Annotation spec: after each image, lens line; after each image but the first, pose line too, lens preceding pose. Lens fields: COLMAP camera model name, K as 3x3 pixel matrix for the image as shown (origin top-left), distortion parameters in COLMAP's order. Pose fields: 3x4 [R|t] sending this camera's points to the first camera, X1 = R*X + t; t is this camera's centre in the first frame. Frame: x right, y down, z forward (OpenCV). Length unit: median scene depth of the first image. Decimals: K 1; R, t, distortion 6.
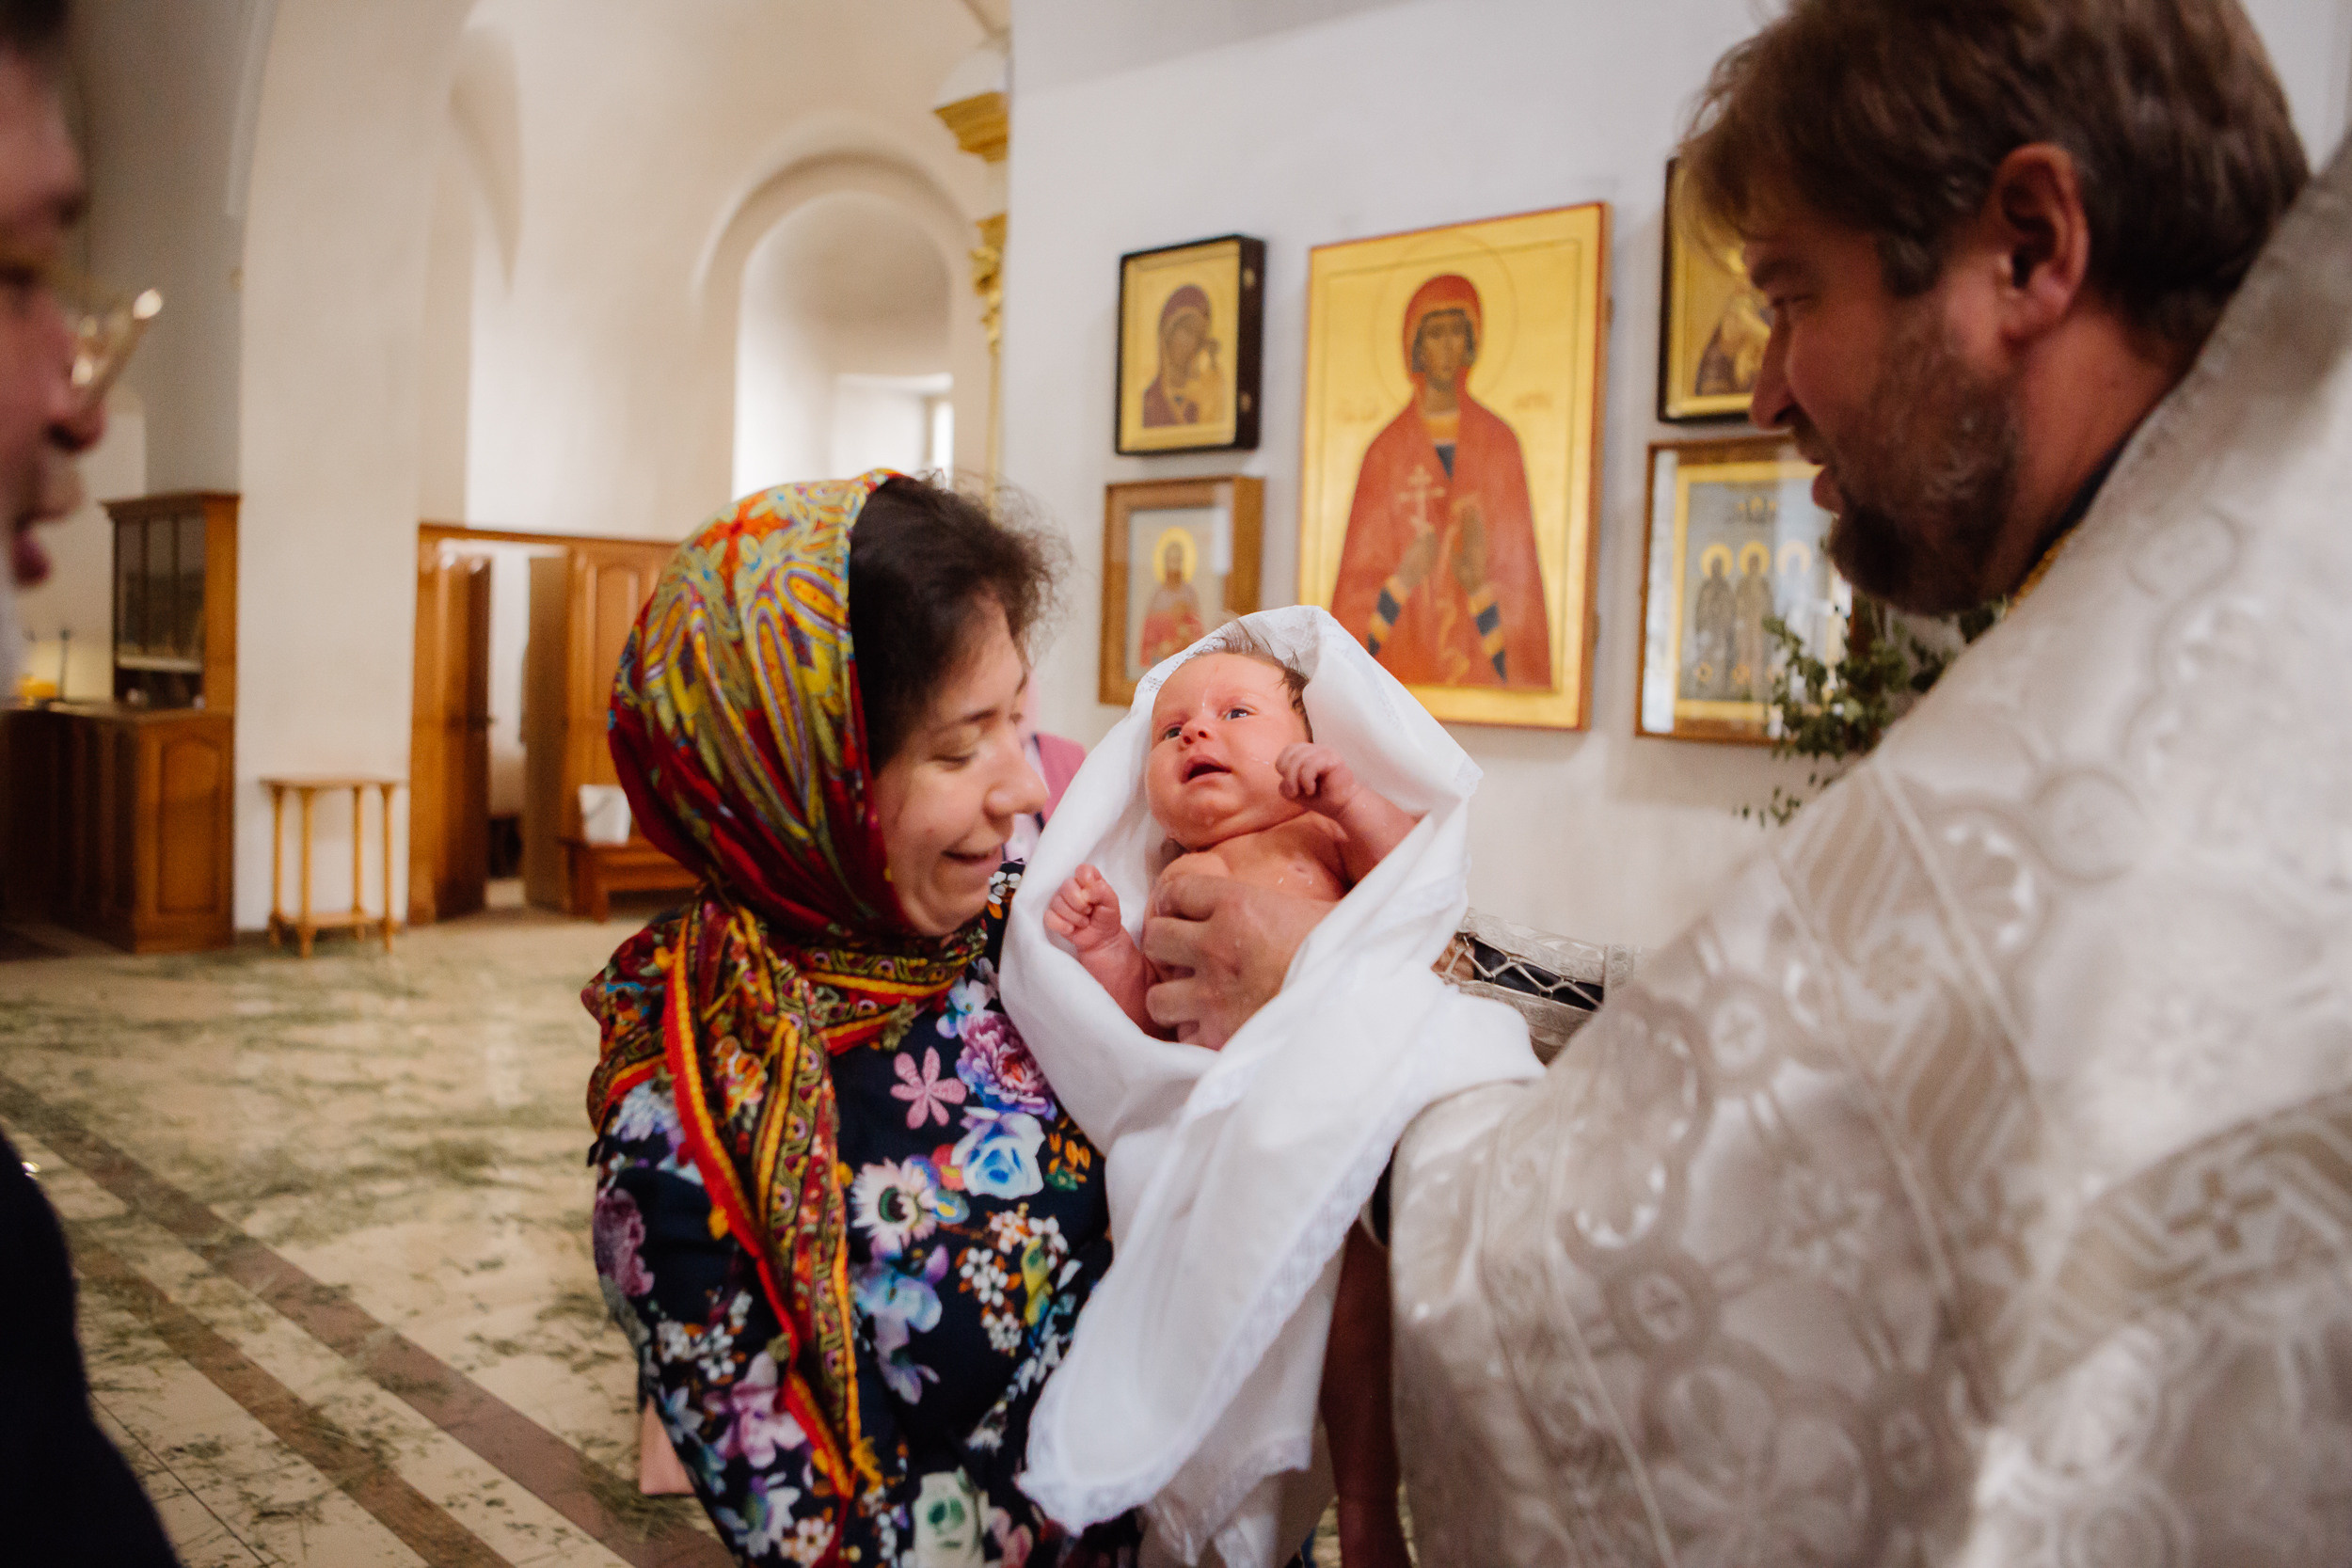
lens RADIAL K [[2003.4, 0, 1197.4], [0, 2003.4, 782.4], [0, 0, 1]] dist [-0.072426, 0.080777]
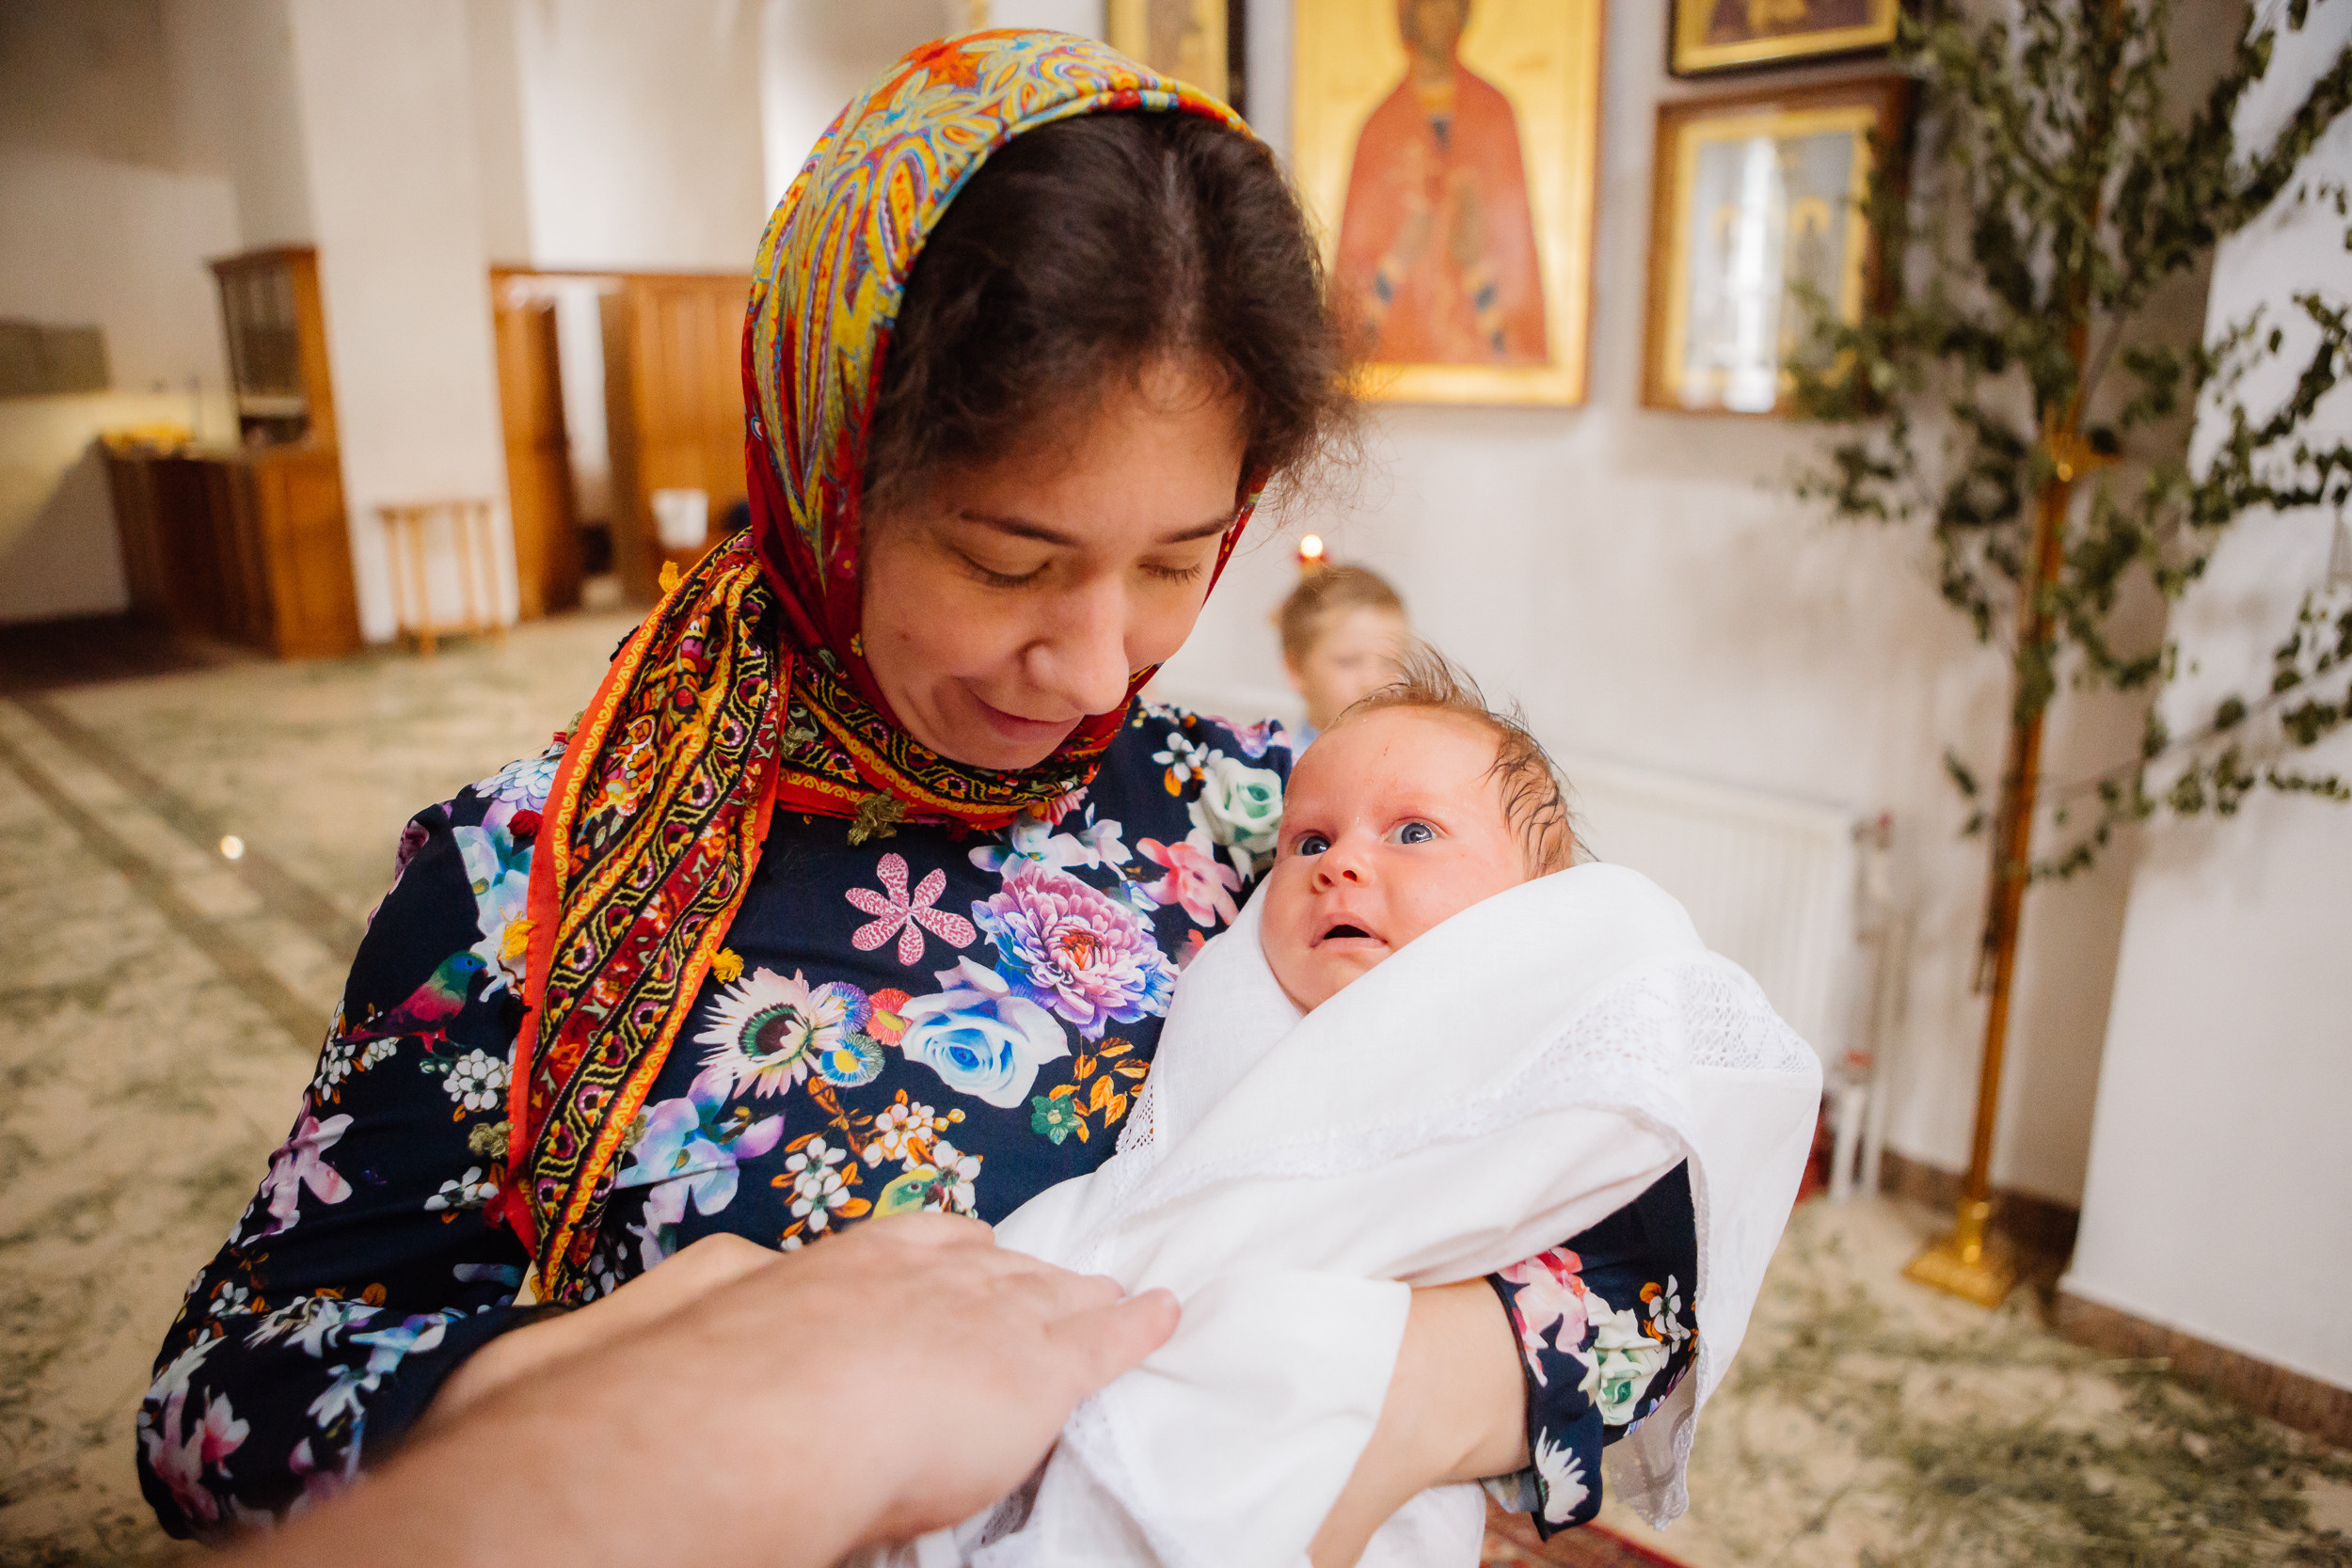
lens RADIAL K [[1615.1, 0, 1171.5], [0, 1615.1, 773.8], [0, 0, 1]] dist [-0.095327, 0.061404]
pose [[0.998973, -0.038486, -0.023892, 0.004086], [0.042375, 0.980362, 0.192599, -0.012380], [0.016010, -0.193413, 0.980987, 0.183585]]
